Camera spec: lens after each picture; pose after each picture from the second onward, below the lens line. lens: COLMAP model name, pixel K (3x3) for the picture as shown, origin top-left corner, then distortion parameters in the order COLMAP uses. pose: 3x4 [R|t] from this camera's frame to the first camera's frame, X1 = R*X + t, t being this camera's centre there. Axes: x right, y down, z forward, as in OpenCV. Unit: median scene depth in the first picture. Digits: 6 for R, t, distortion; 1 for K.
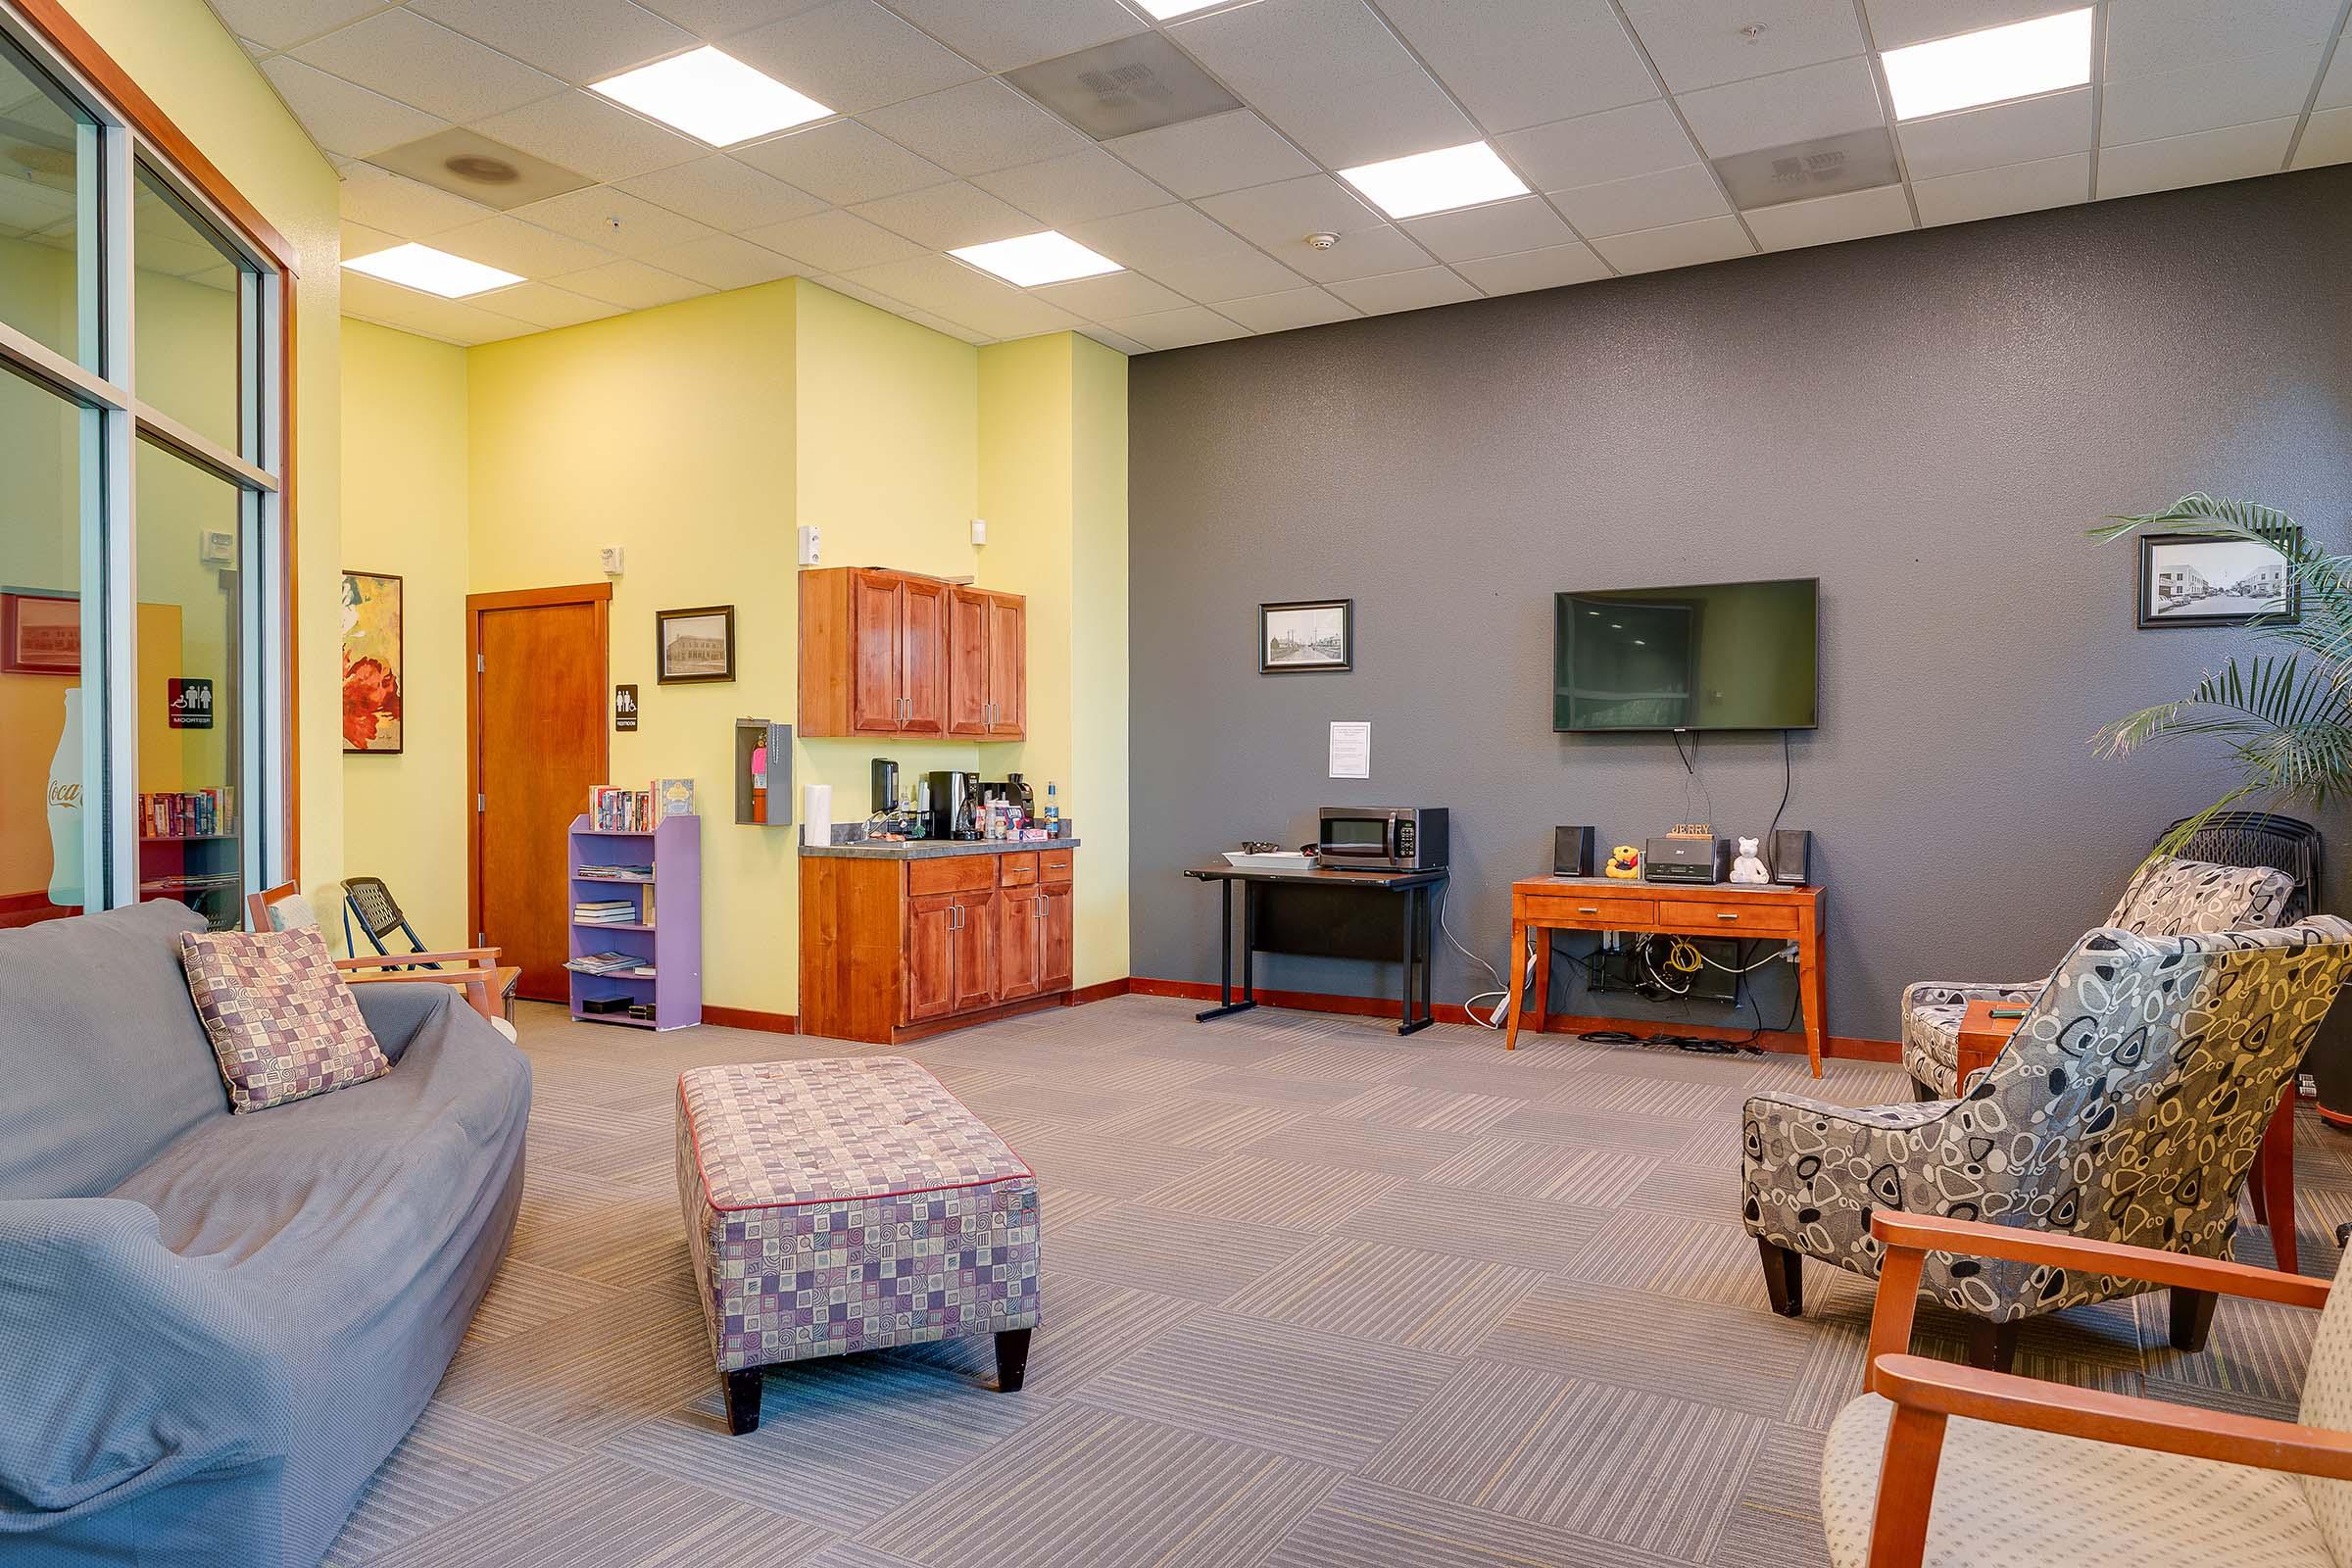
lens RADIAL K [[1464.3, 0, 1157.7], [0, 1464.3, 785.3], [0, 0, 1]] dist [-0.001252, -0.000304]
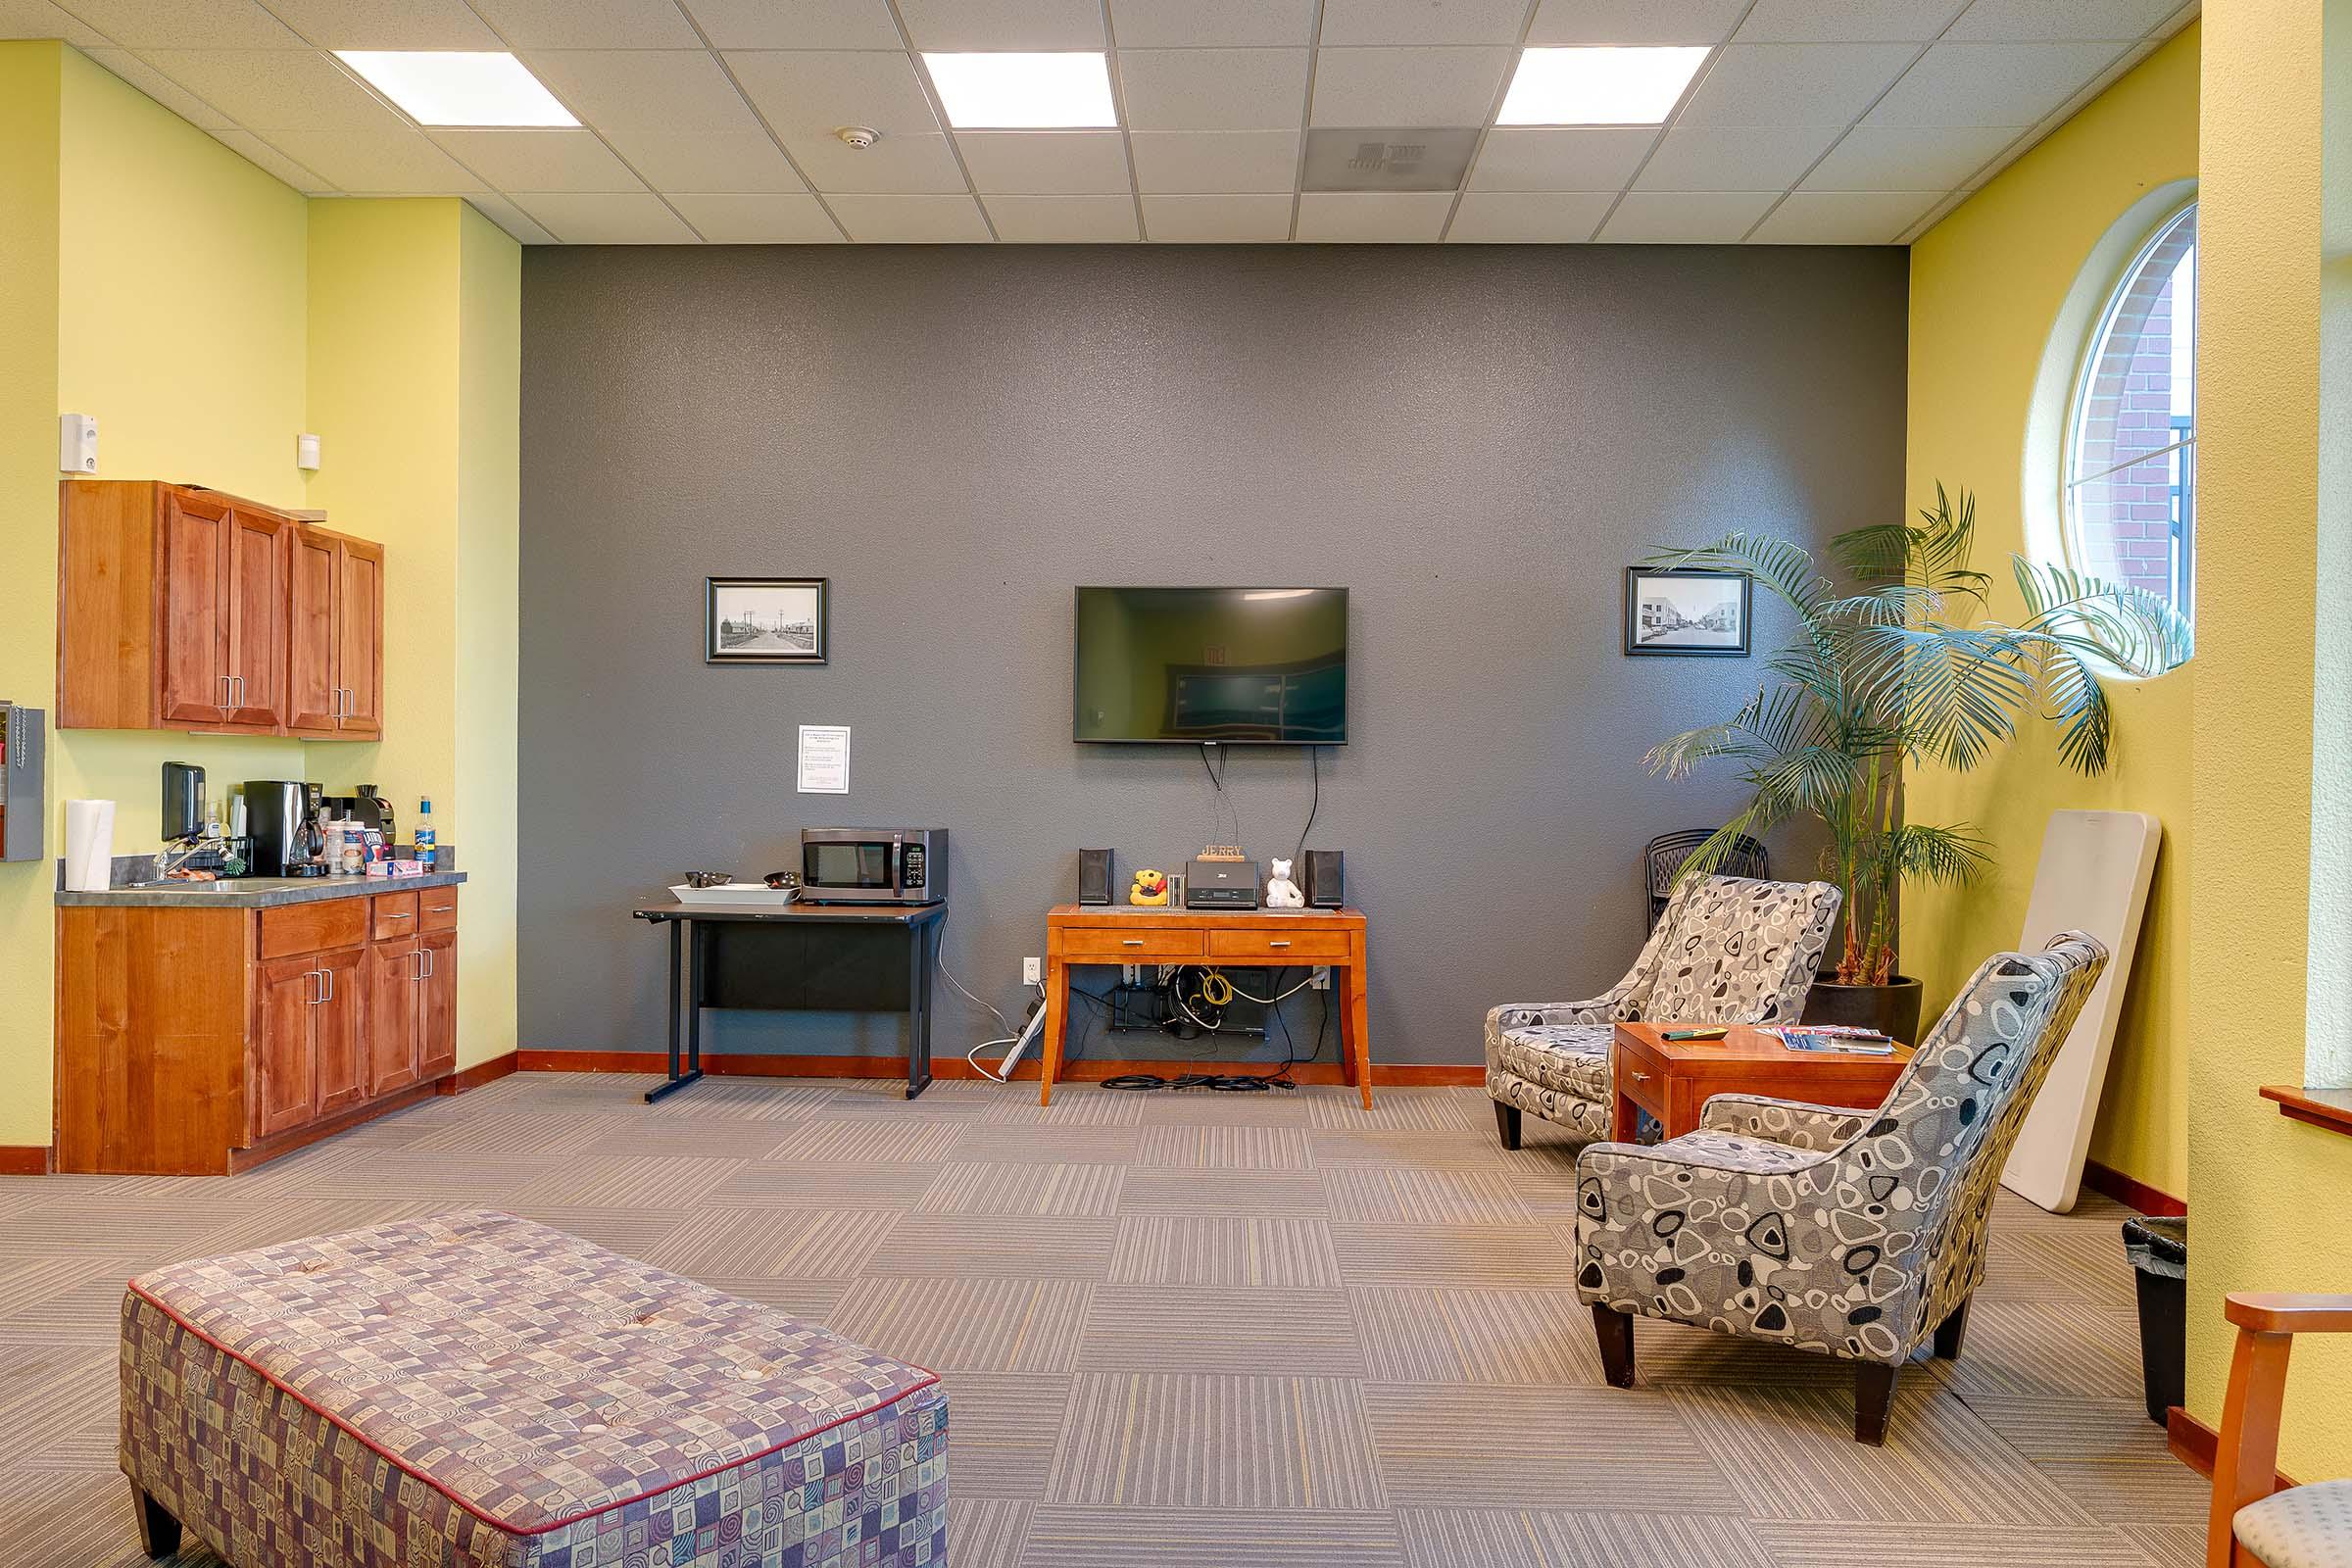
lens RADIAL K [[1609.6, 0, 1175.7], [0, 1609.6, 789.3], [0, 0, 1]] dist [-0.002934, -0.000698]
pose [[0.884802, 0.005901, 0.465929, -0.138459], [-0.002862, 0.999970, -0.007231, -0.001336], [-0.465958, 0.005064, 0.884793, 0.115510]]
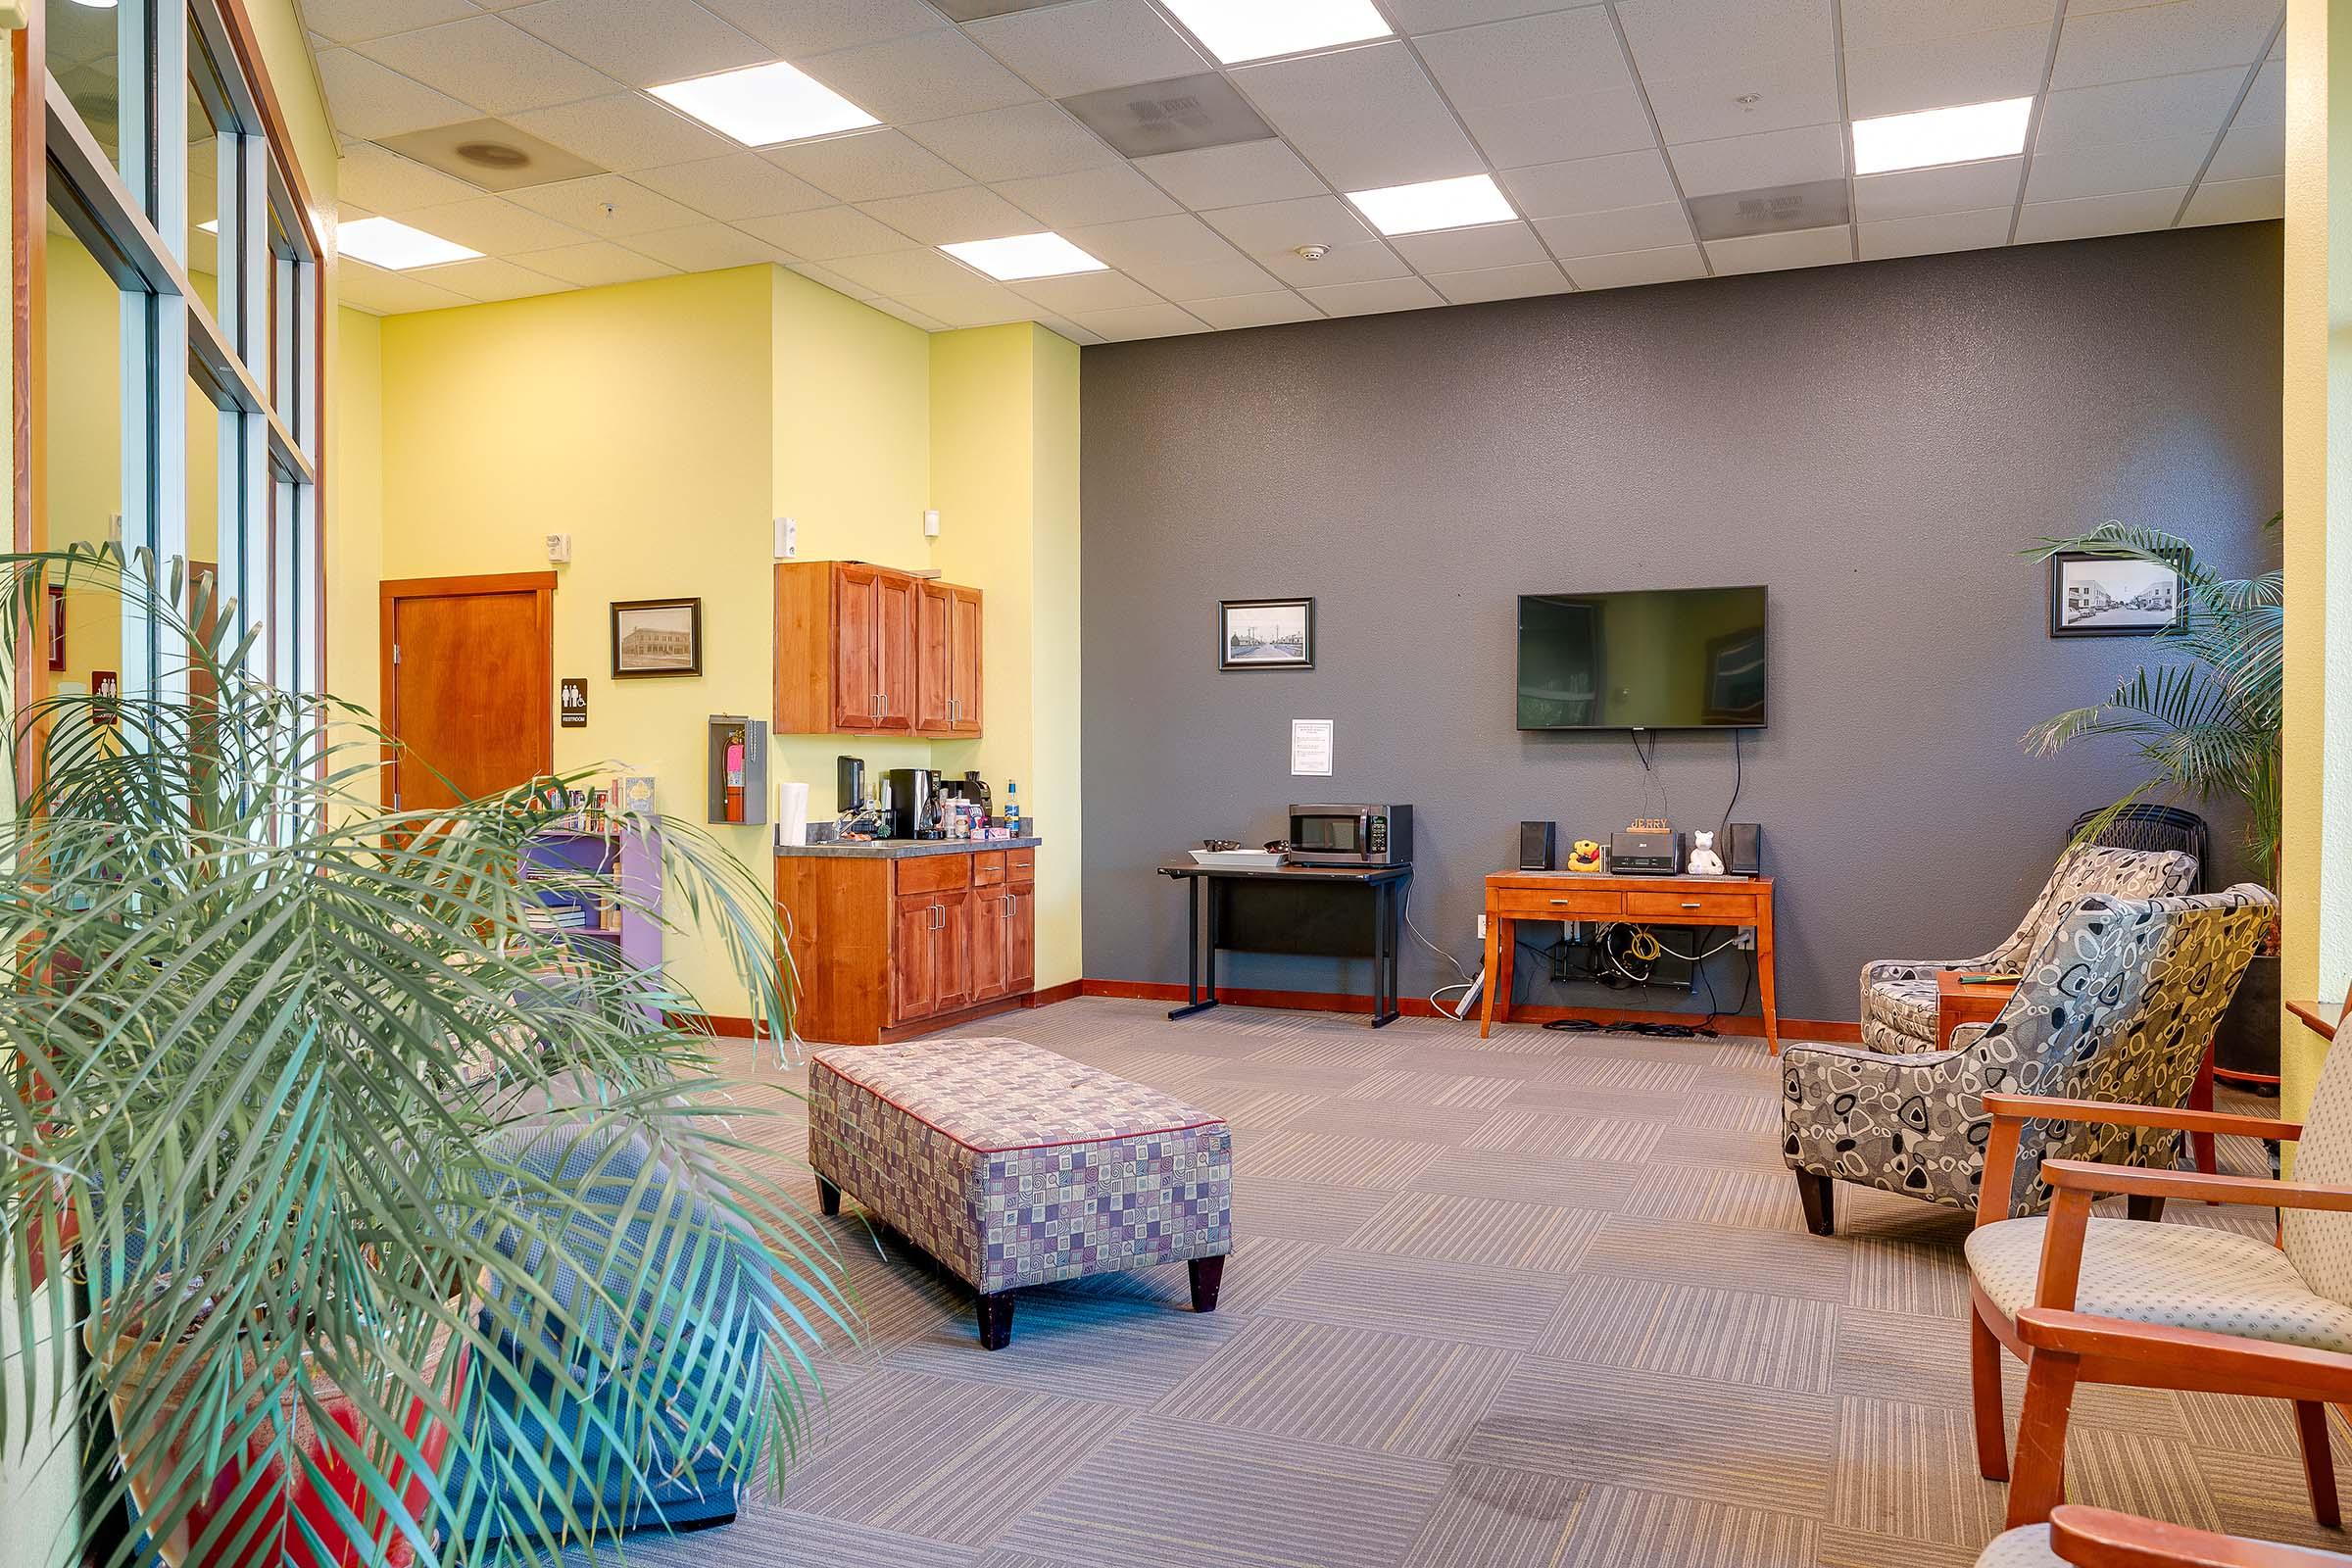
lens RADIAL K [[1609.6, 0, 1181.4], [0, 1609.6, 776.3], [0, 0, 1]] dist [-0.002934, -0.000698]
pose [[0.992149, -0.001606, 0.125053, -0.112909], [0.002285, 0.999983, -0.005279, 0.001541], [-0.125042, 0.005523, 0.992136, -0.099738]]
